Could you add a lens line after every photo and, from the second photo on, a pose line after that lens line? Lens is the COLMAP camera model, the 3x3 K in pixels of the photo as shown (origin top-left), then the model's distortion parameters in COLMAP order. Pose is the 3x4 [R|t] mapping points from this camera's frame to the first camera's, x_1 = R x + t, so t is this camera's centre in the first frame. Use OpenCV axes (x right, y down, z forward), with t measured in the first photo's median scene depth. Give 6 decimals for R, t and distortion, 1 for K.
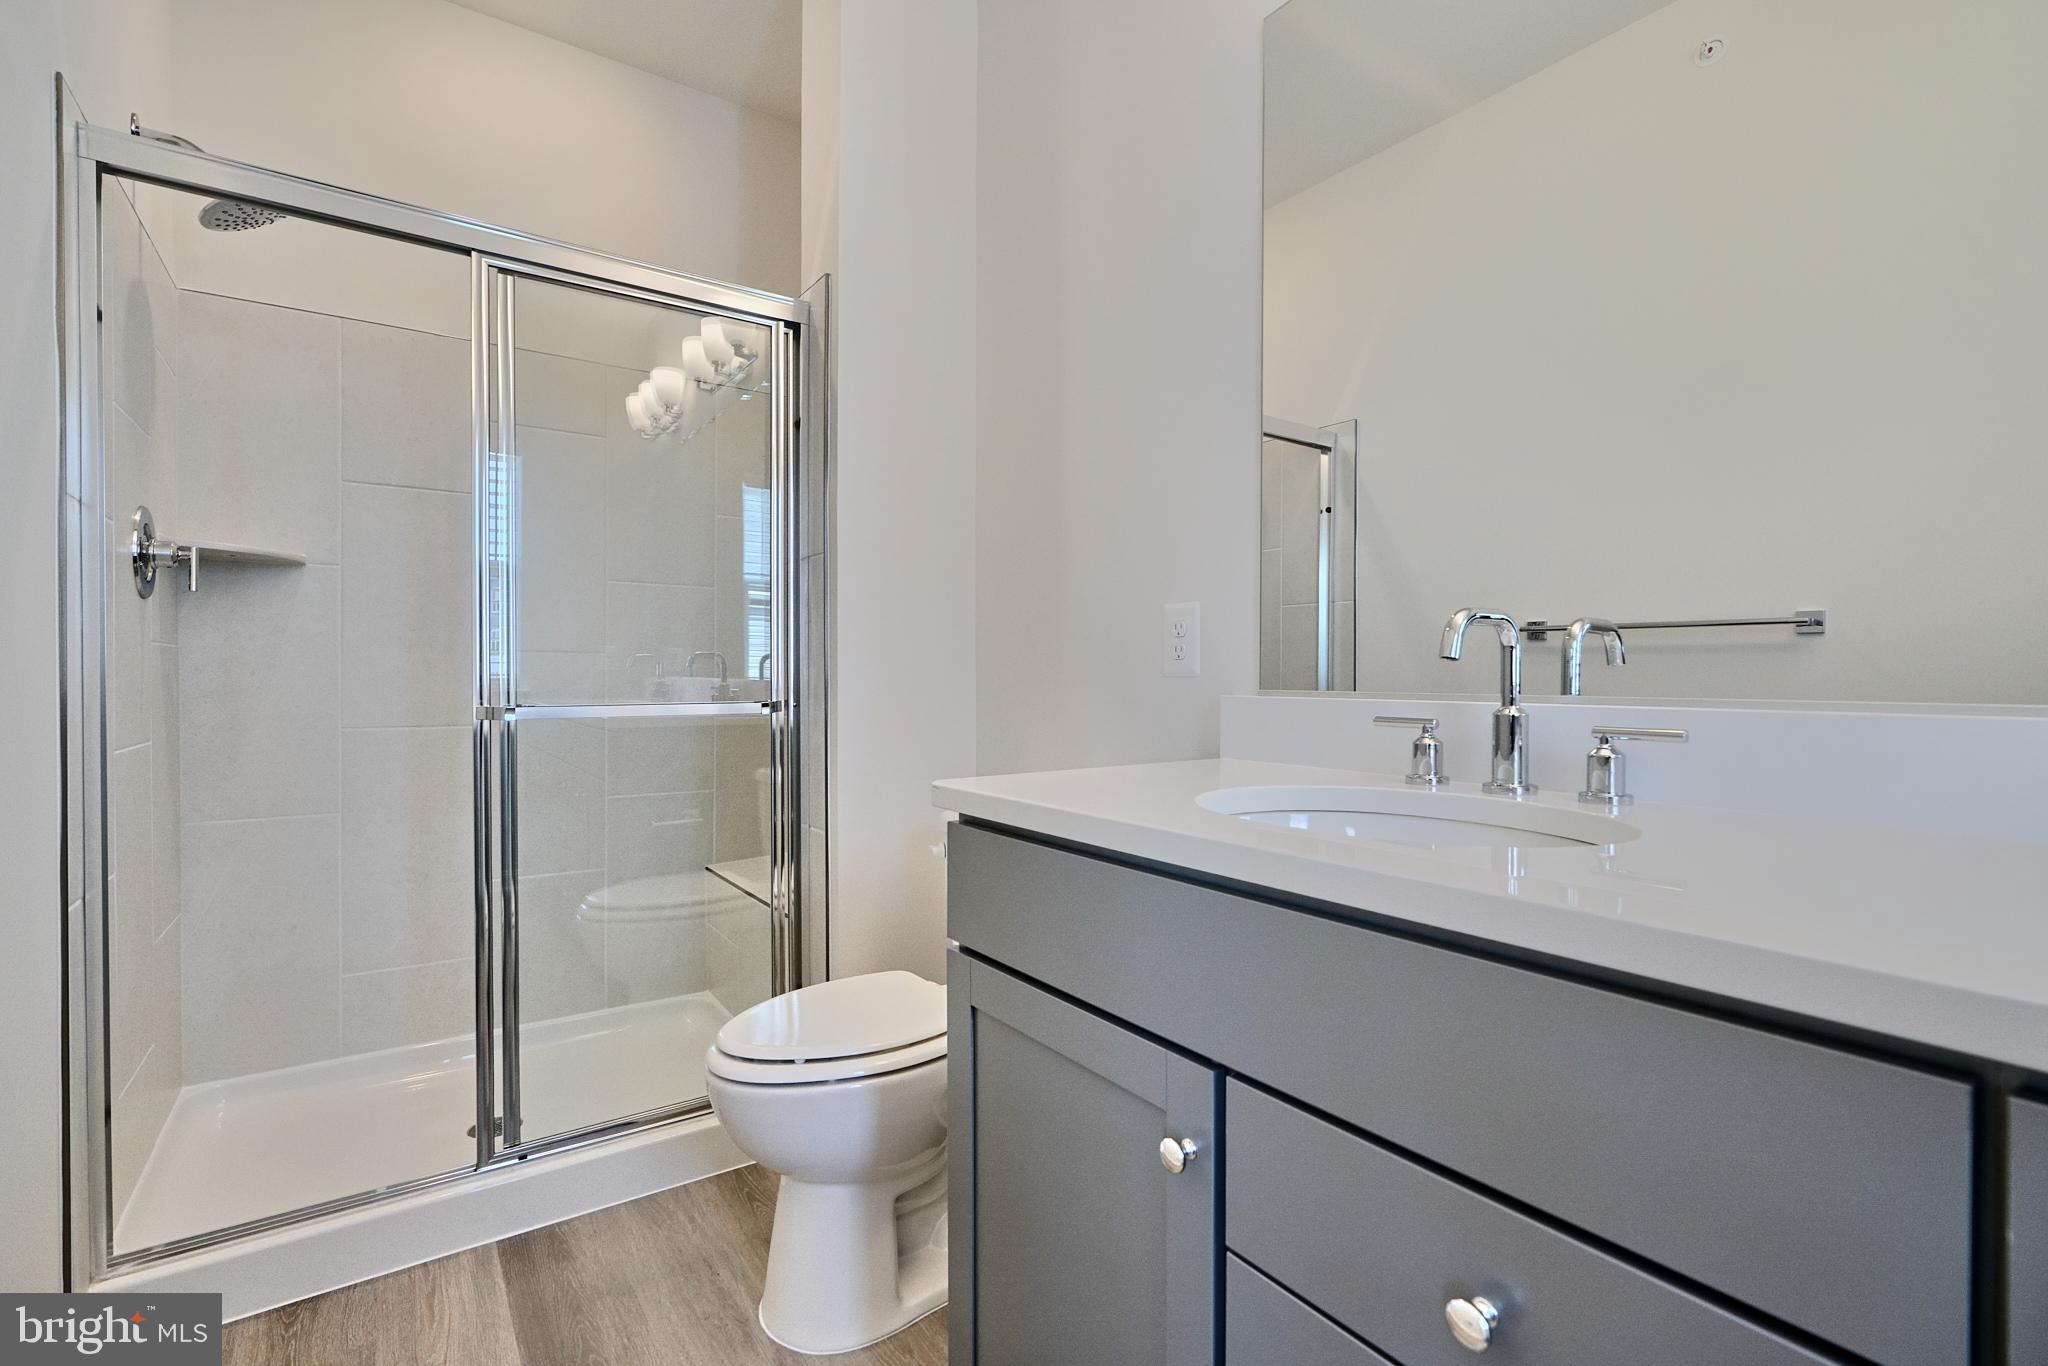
lens RADIAL K [[932.0, 0, 1024.0], [0, 932.0, 683.0], [0, 0, 1]] dist [-0.017256, 0.007259]
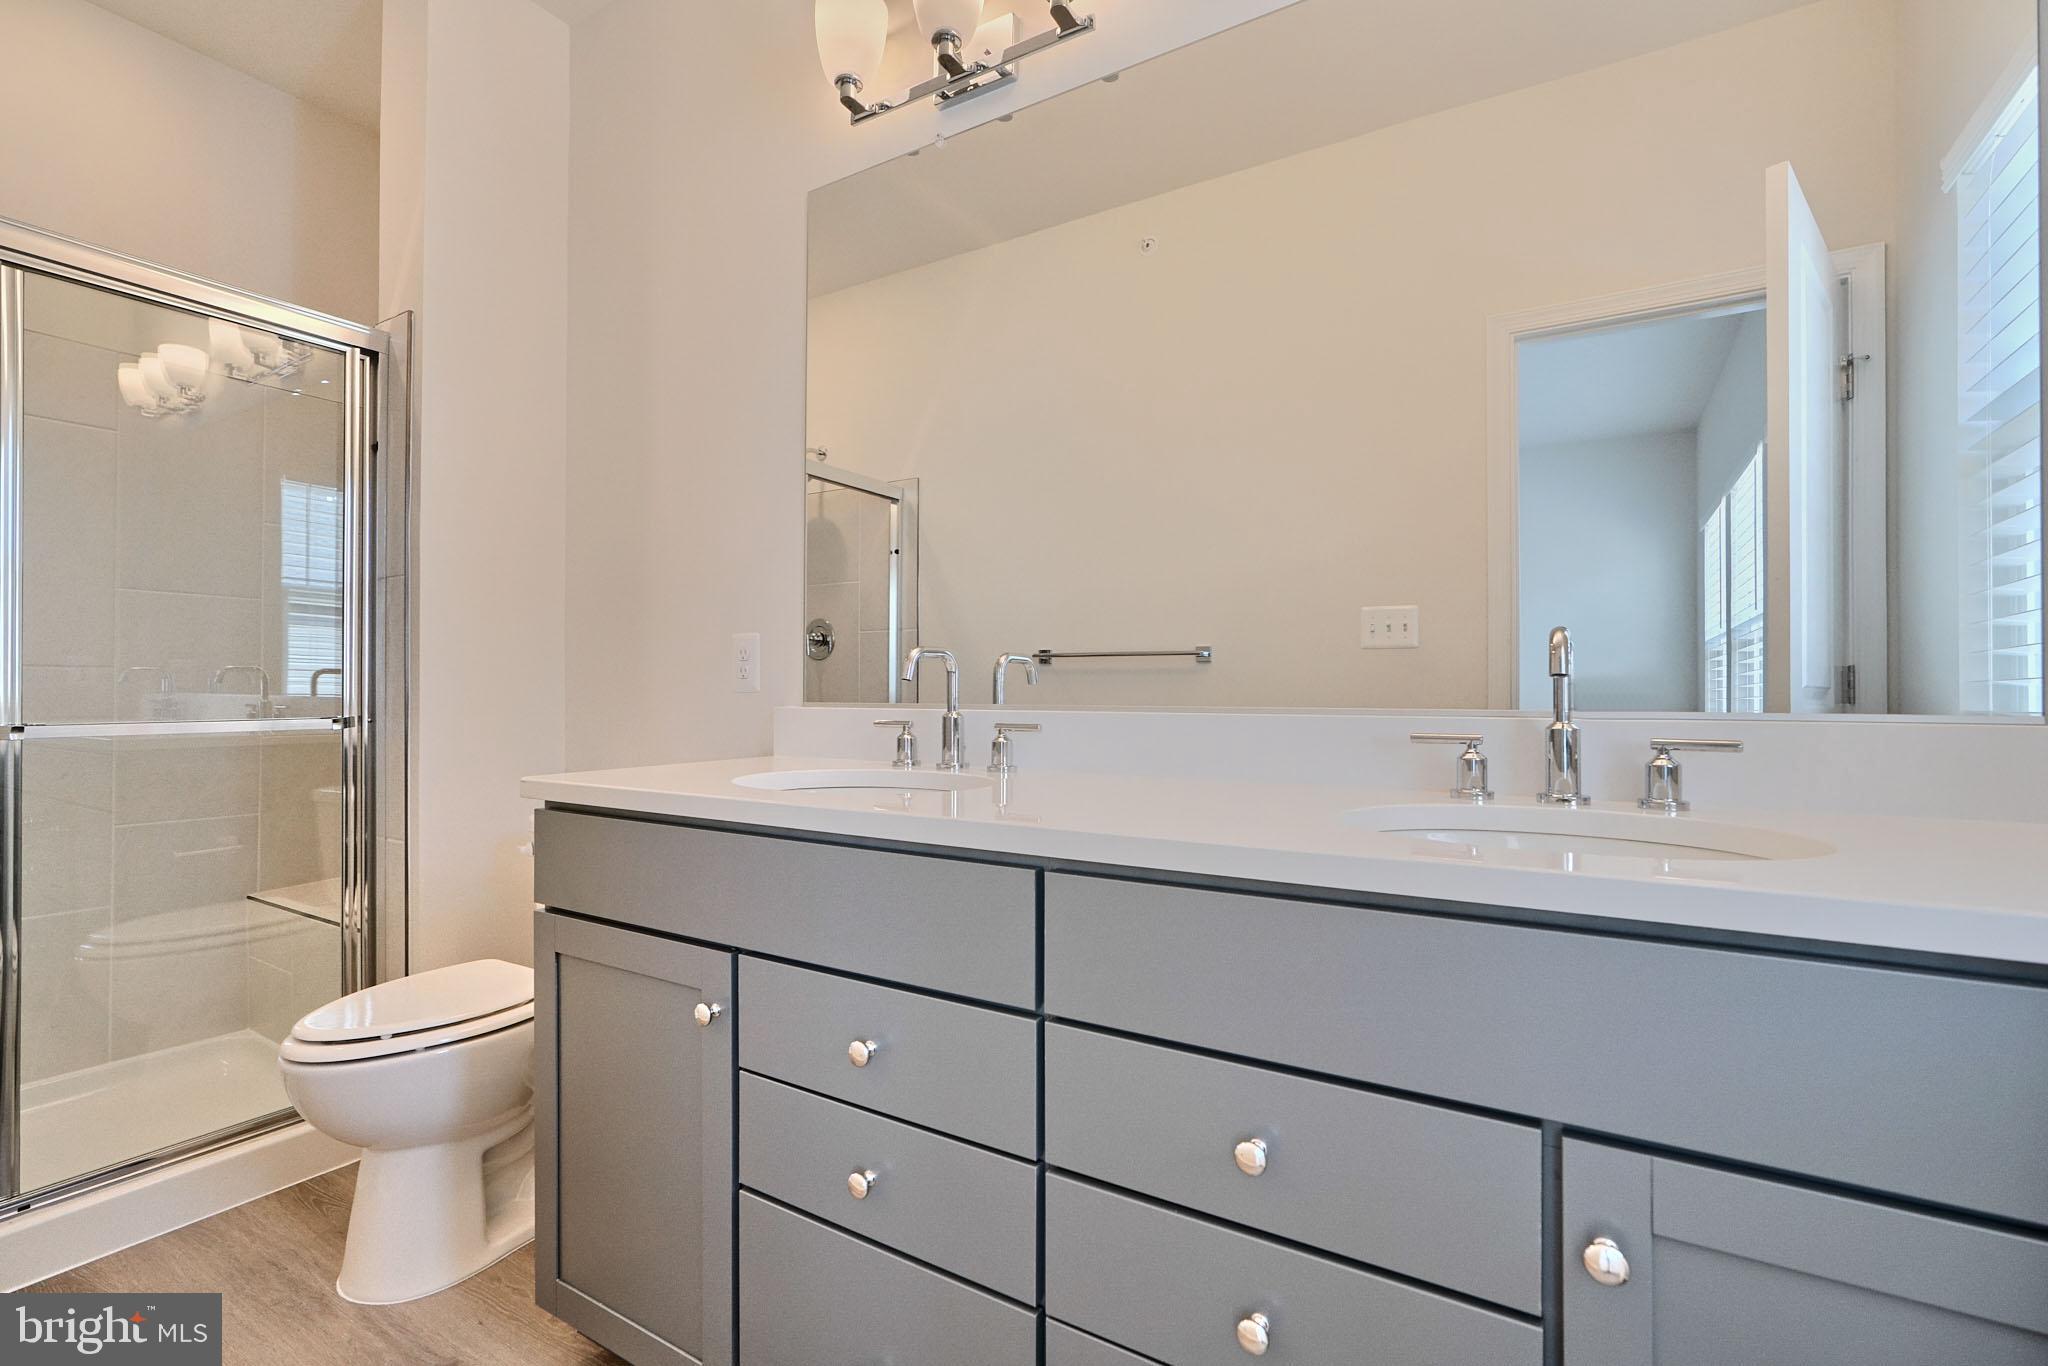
lens RADIAL K [[932.0, 0, 1024.0], [0, 932.0, 683.0], [0, 0, 1]] dist [-0.017256, 0.007259]
pose [[0.920396, 0.002162, 0.390982, 0.021132], [0.004468, 0.999861, -0.016045, 0.001898], [-0.390963, 0.016515, 0.920258, -0.243013]]
